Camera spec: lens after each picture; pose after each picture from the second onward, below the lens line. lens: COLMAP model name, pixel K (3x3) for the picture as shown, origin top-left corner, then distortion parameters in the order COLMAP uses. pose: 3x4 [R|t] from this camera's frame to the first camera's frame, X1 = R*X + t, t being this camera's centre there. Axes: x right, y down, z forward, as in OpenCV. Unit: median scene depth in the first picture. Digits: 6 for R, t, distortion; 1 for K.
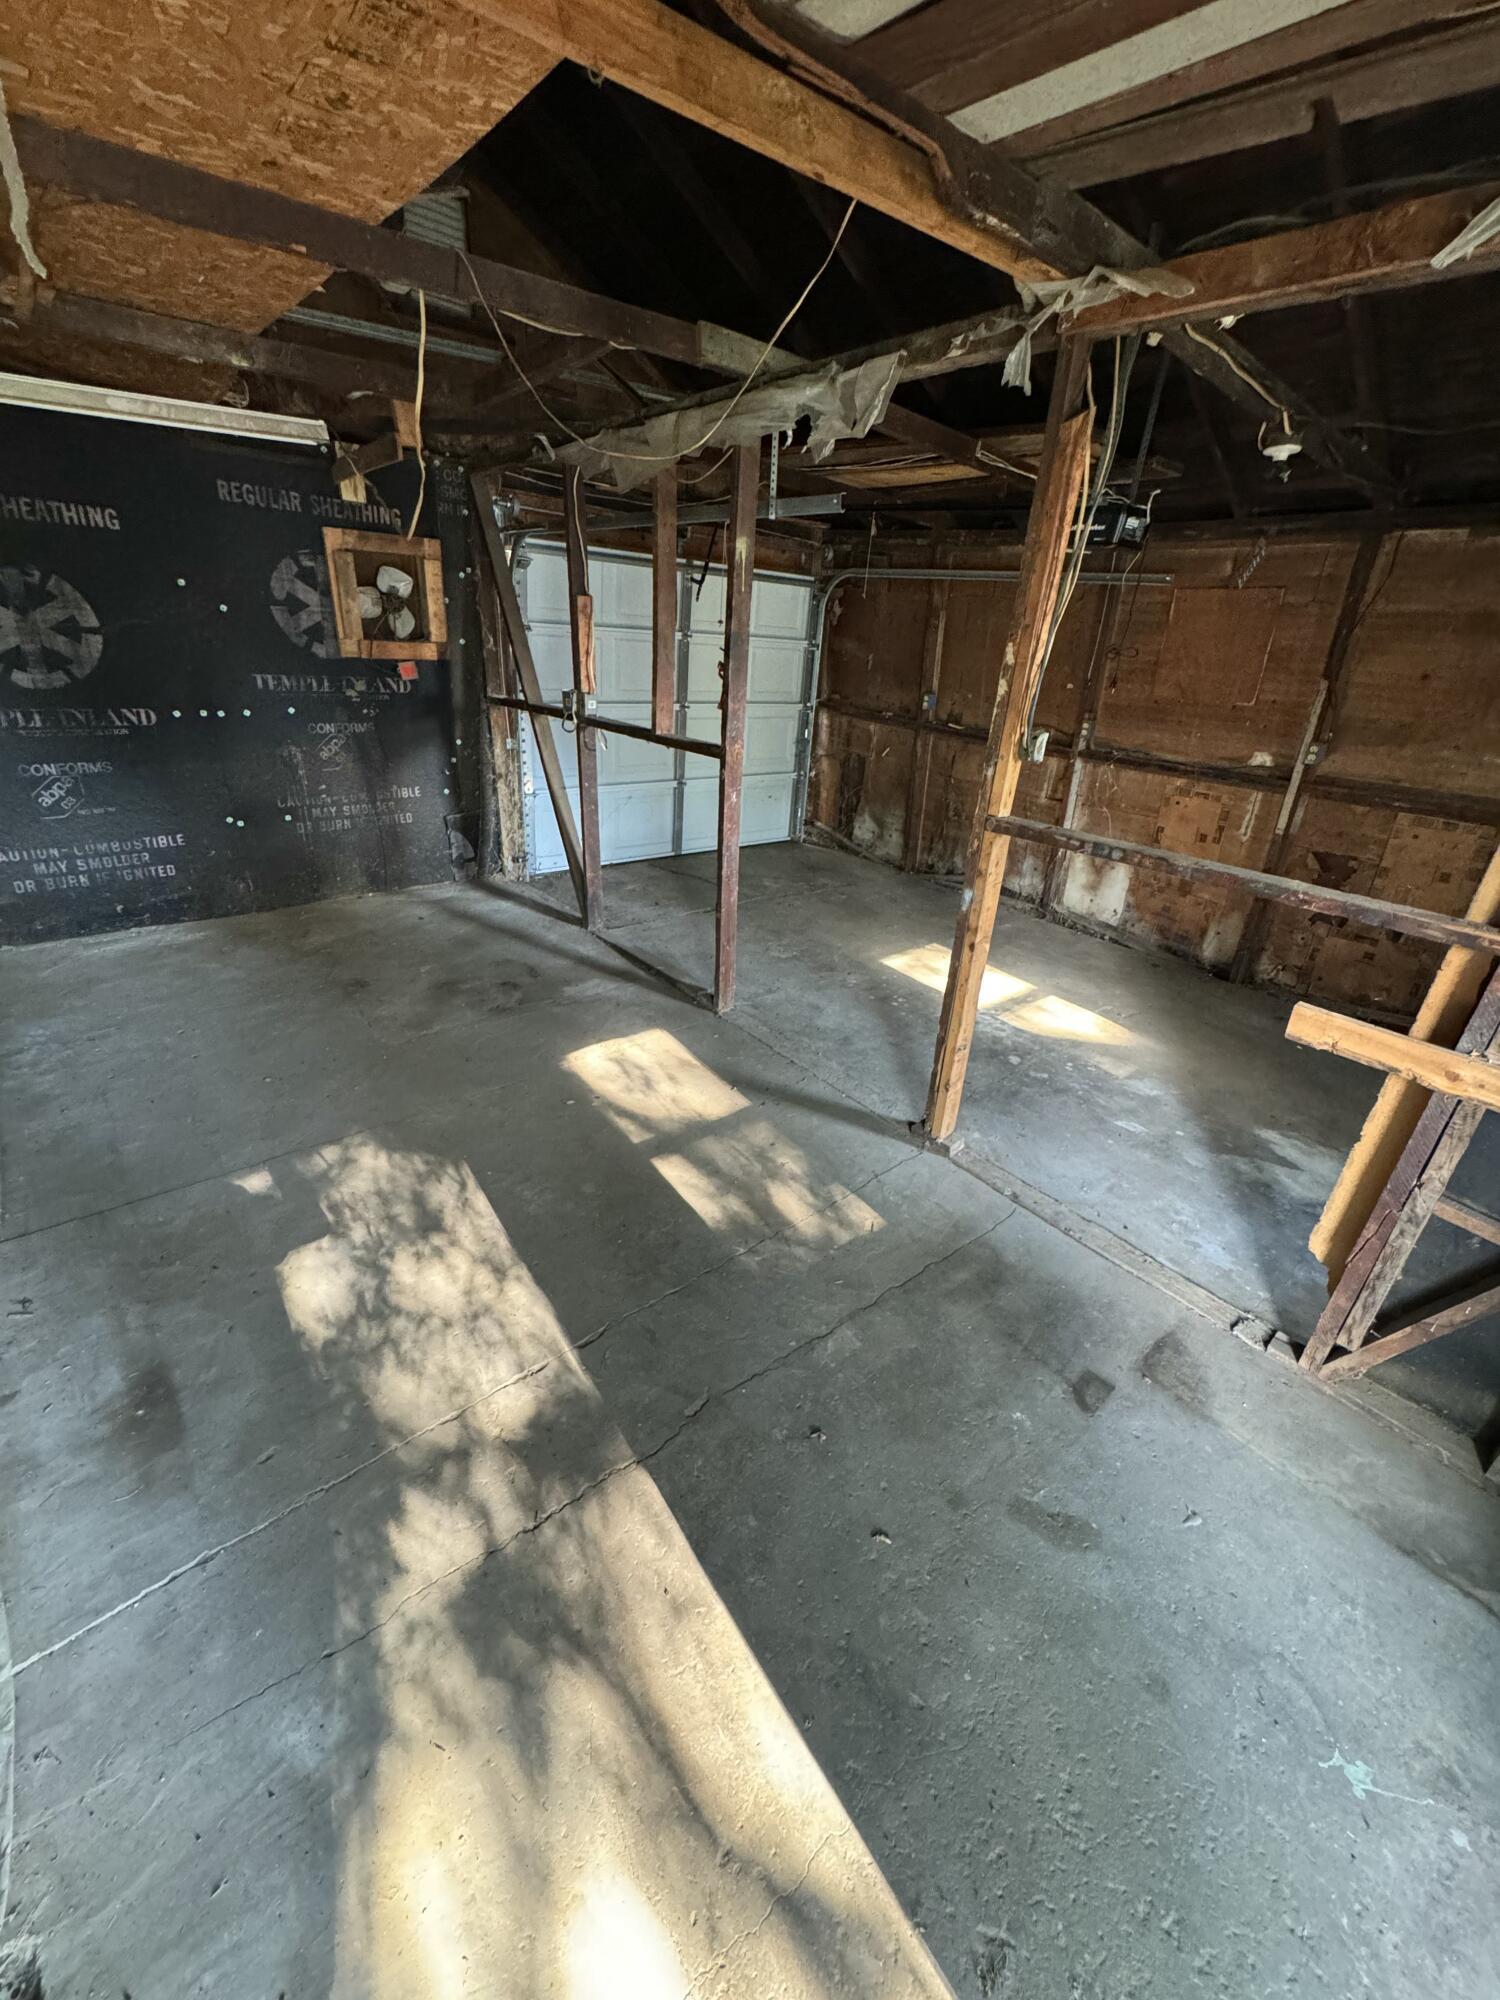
lens RADIAL K [[795.0, 0, 750.0], [0, 795.0, 1000.0], [0, 0, 1]] dist [-0.001485, 0.000231]
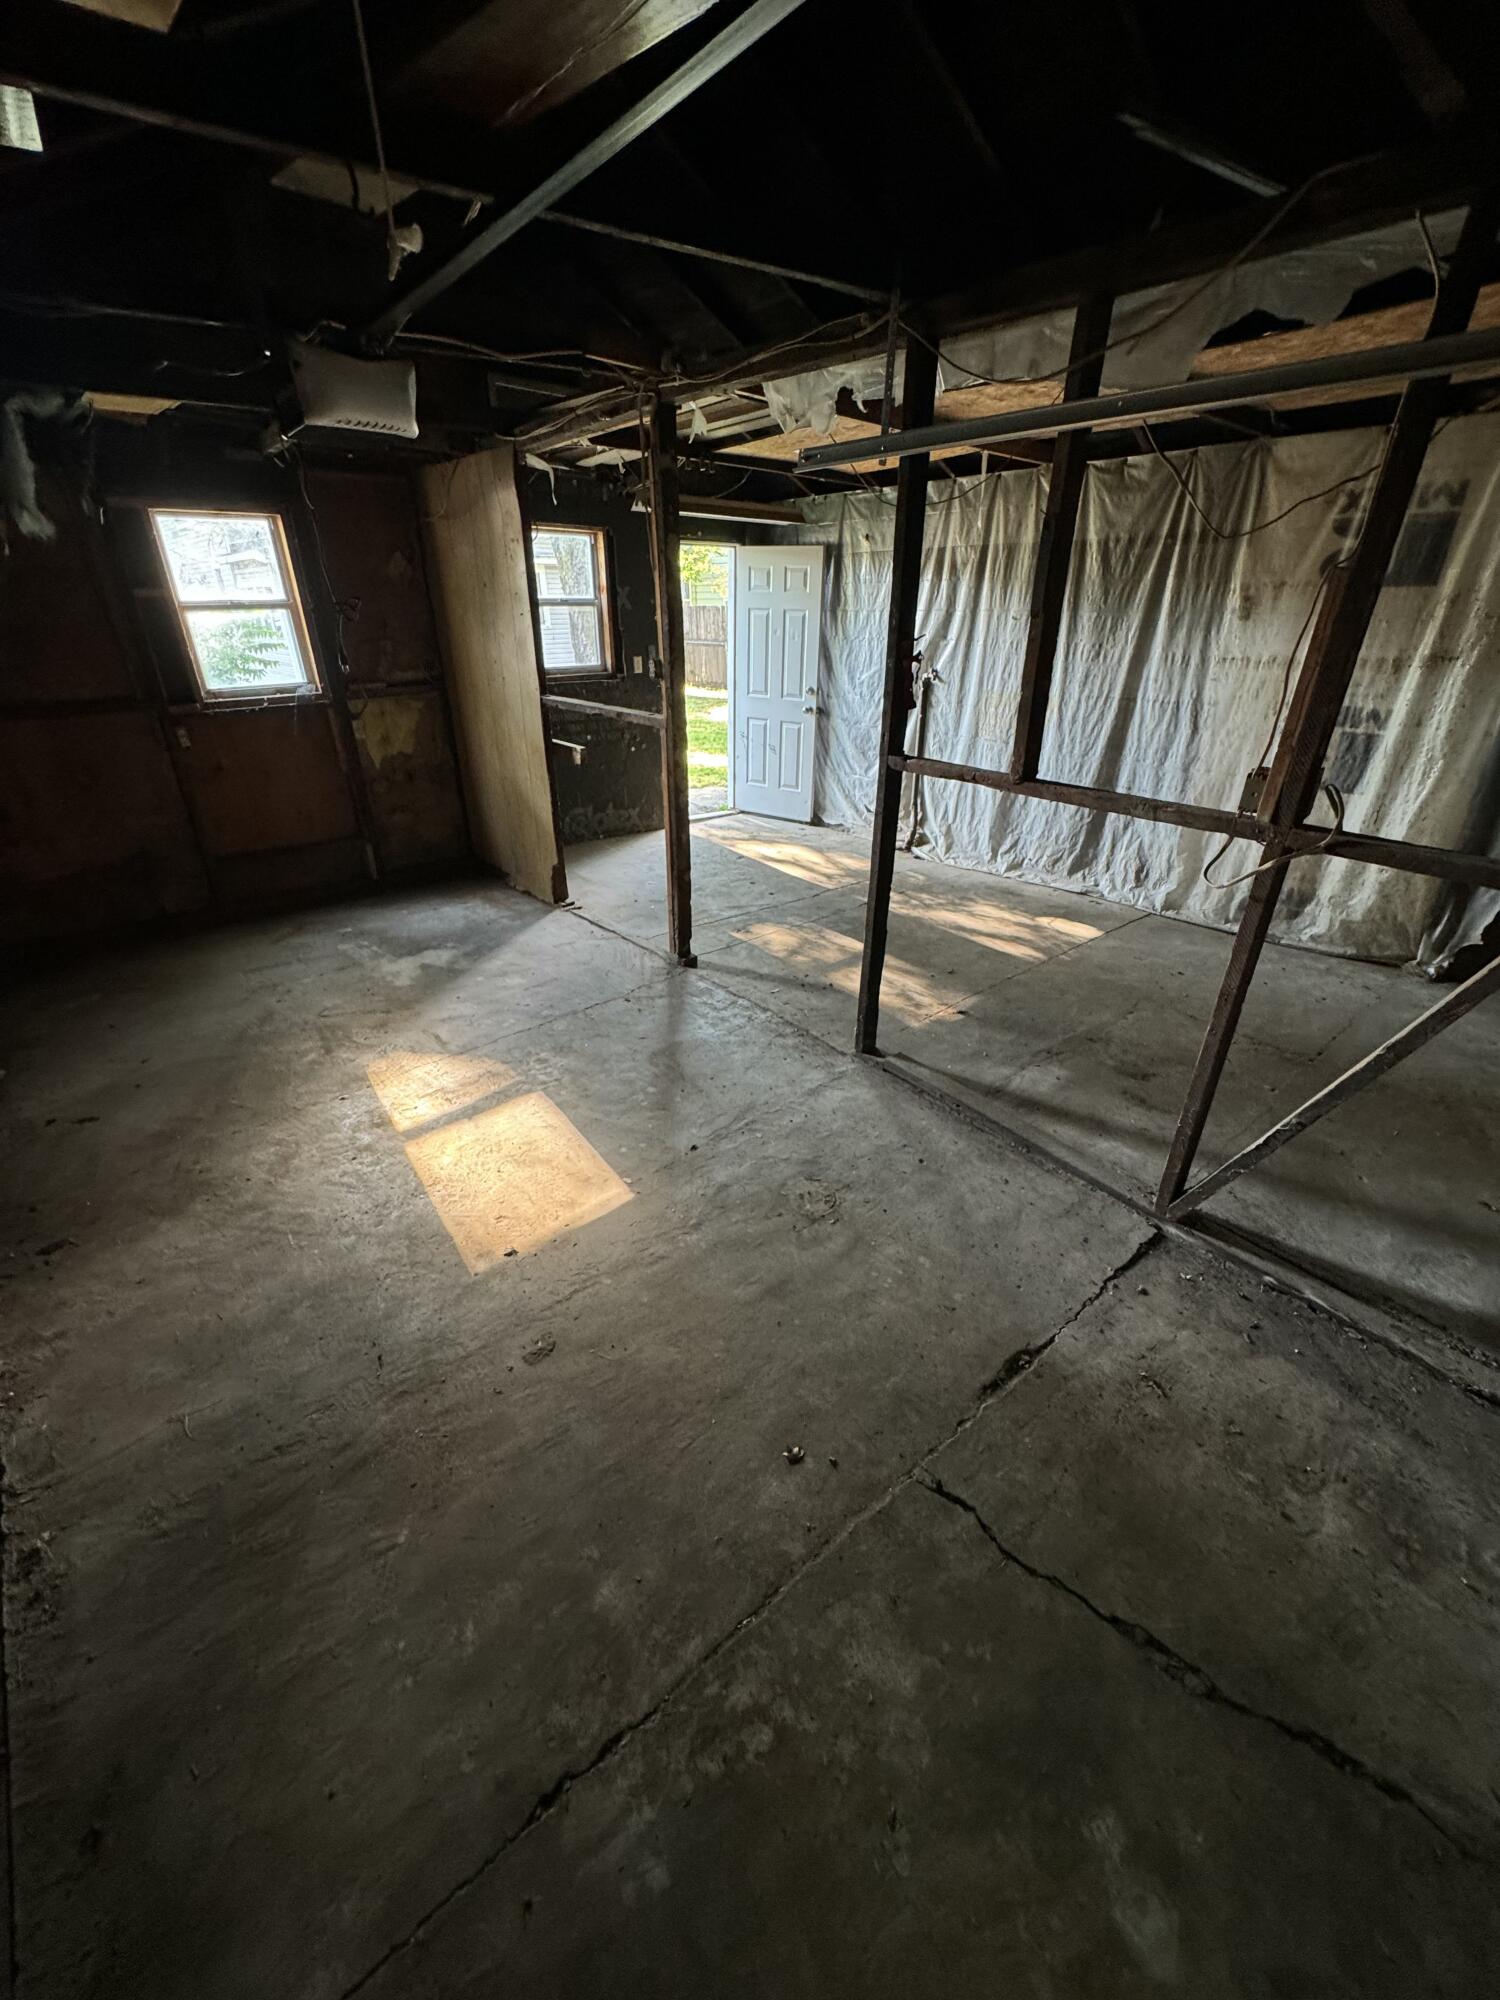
lens RADIAL K [[795.0, 0, 750.0], [0, 795.0, 1000.0], [0, 0, 1]] dist [-0.001485, 0.000231]
pose [[-0.997270, -0.056024, -0.048097, 0.136226], [-0.072298, 0.608542, 0.790221, -0.684350], [-0.015002, 0.791541, -0.610931, 1.446926]]
